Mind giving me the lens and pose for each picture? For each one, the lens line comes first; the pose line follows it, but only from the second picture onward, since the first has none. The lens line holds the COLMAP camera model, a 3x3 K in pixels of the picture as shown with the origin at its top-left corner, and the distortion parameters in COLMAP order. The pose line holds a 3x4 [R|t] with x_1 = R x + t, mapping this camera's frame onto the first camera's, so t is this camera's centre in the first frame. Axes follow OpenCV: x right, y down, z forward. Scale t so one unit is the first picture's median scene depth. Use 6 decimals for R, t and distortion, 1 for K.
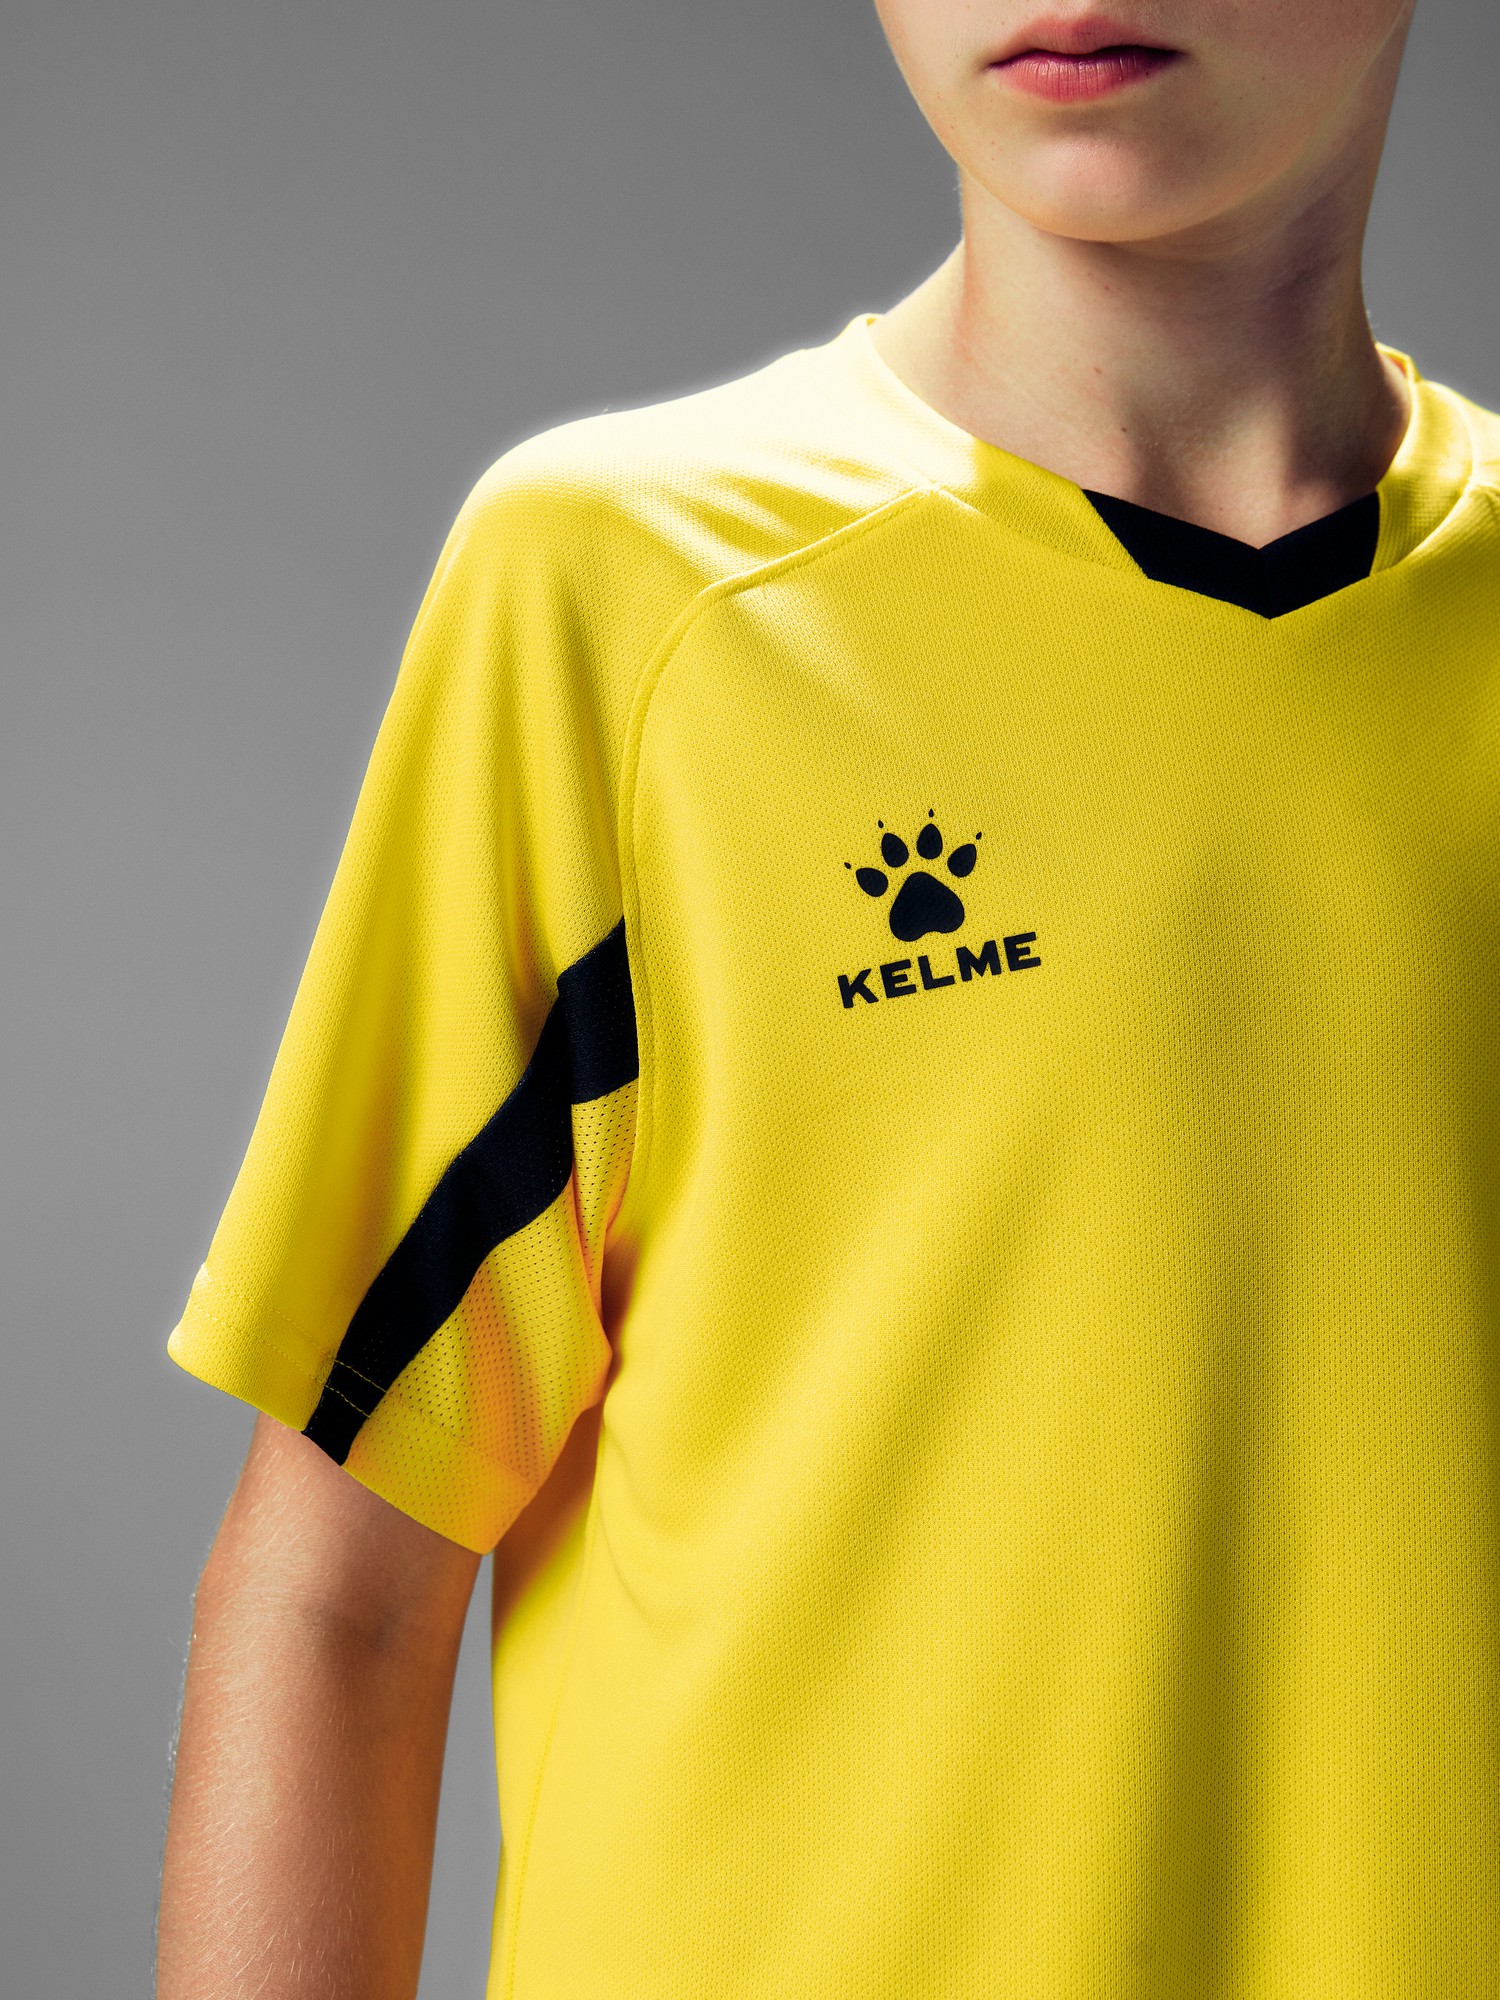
lens RADIAL K [[3476.9, 0, 750.0], [0, 3476.9, 1000.0], [0, 0, 1]] dist [-0.265496, 0.086334]
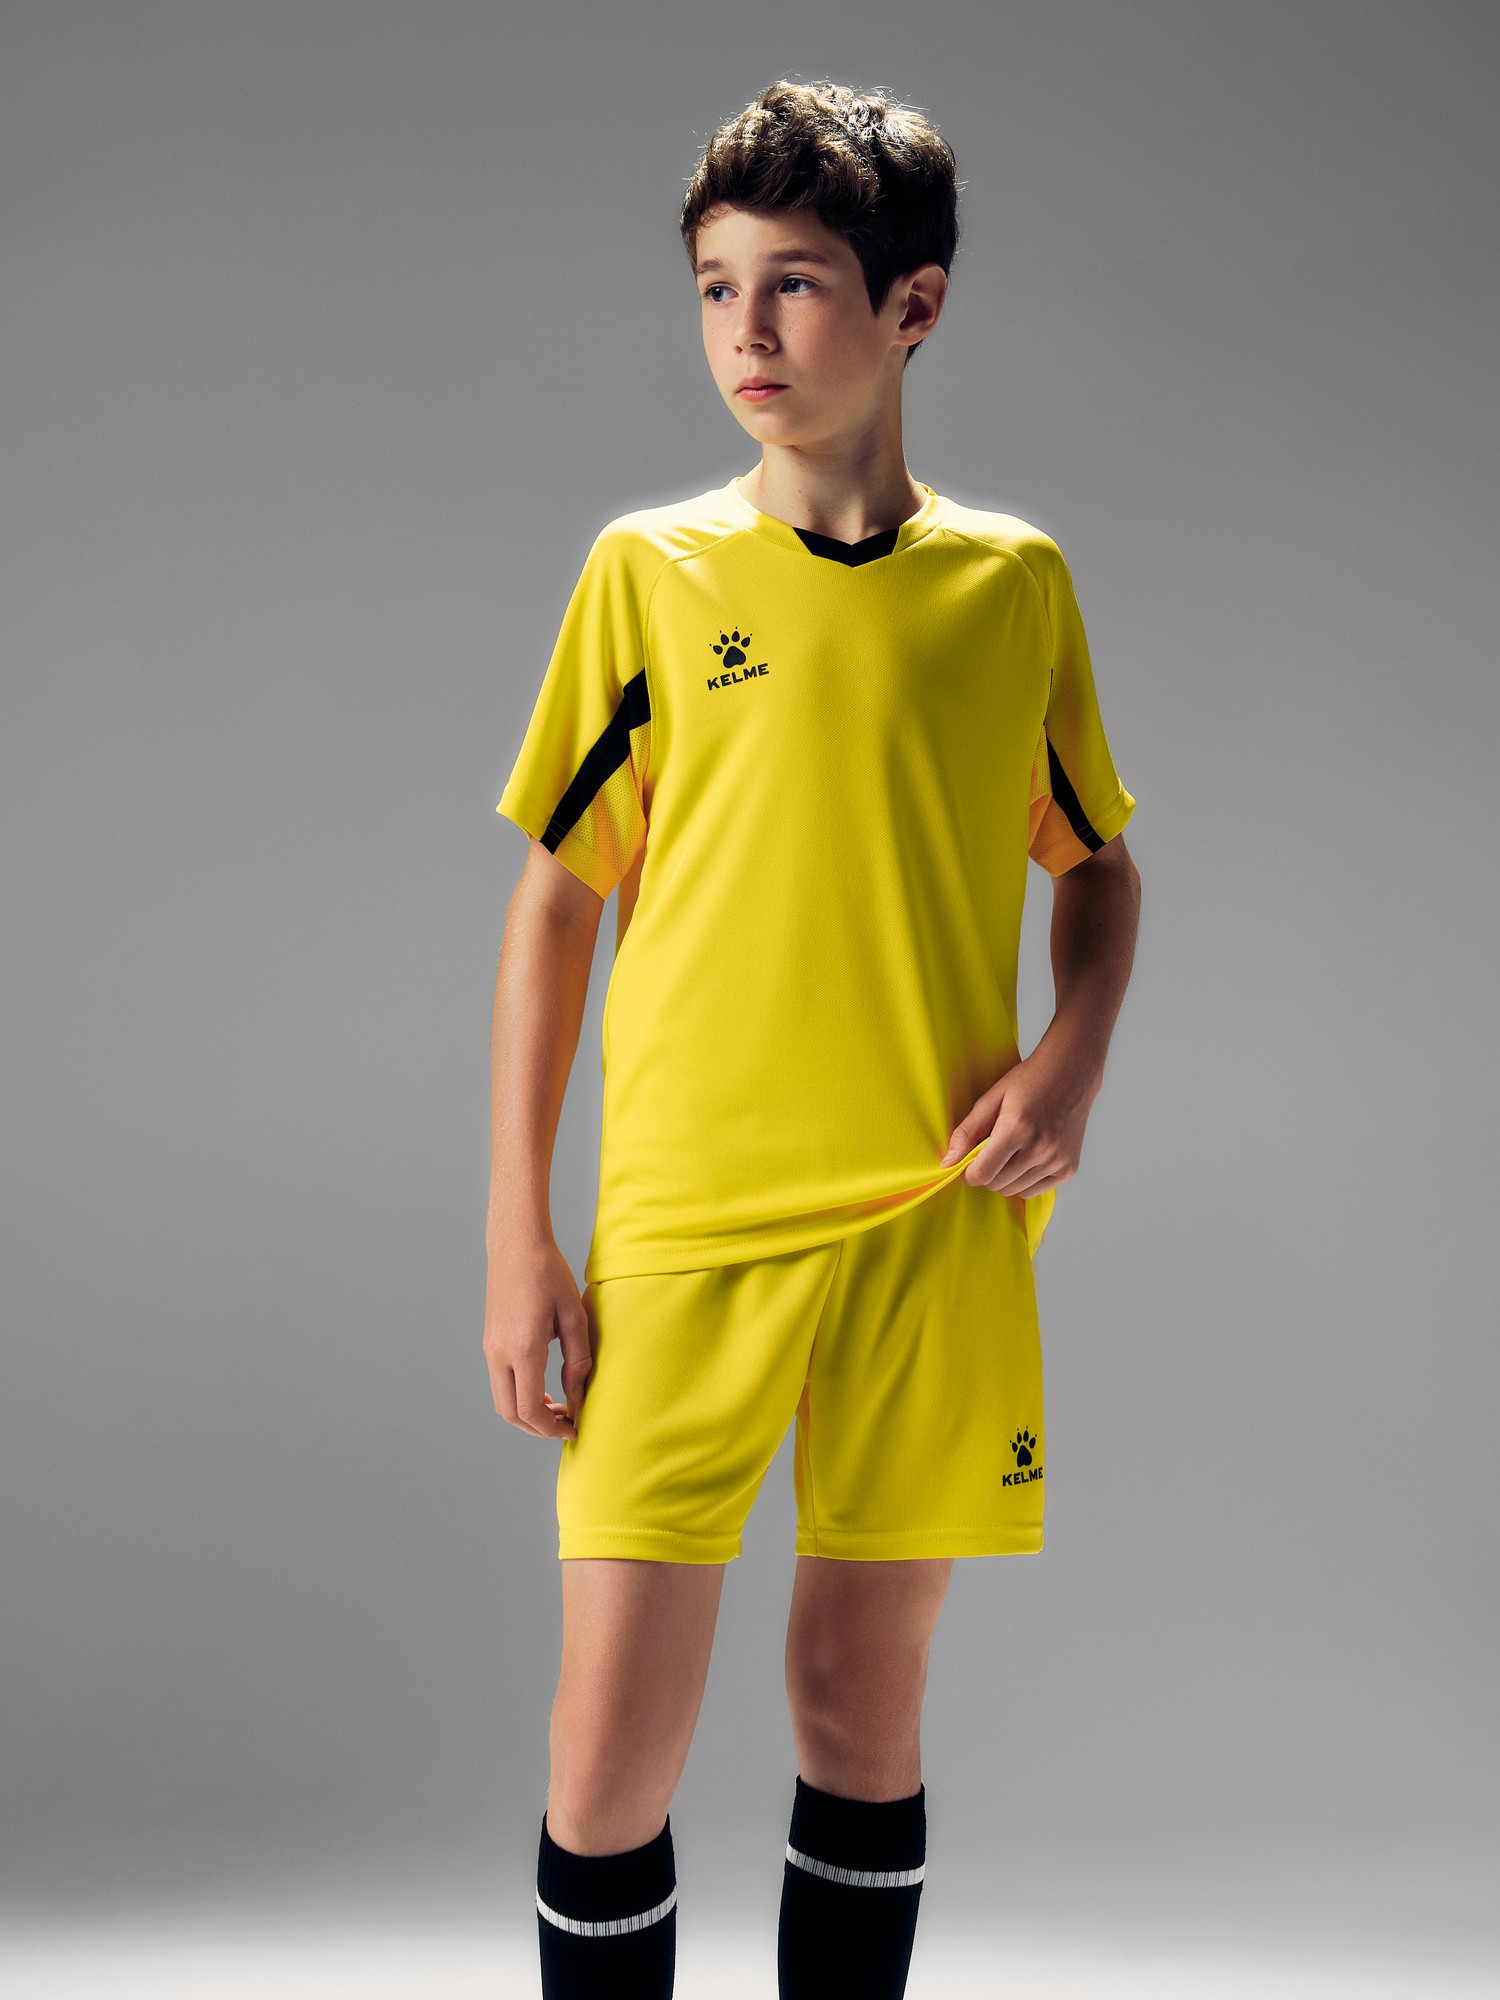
lens RADIAL K [[3291.8, 0, 750.0], [0, 3291.8, 1000.0], [0, 0, 1]] dist [-0.385787, 0.015911]
pose [[0.989473, -0.002036, -0.144701, 0.476697], [-0.010840, 0.996049, -0.088139, 0.525005], [0.144309, 0.088780, 0.985542, -1.824457]]
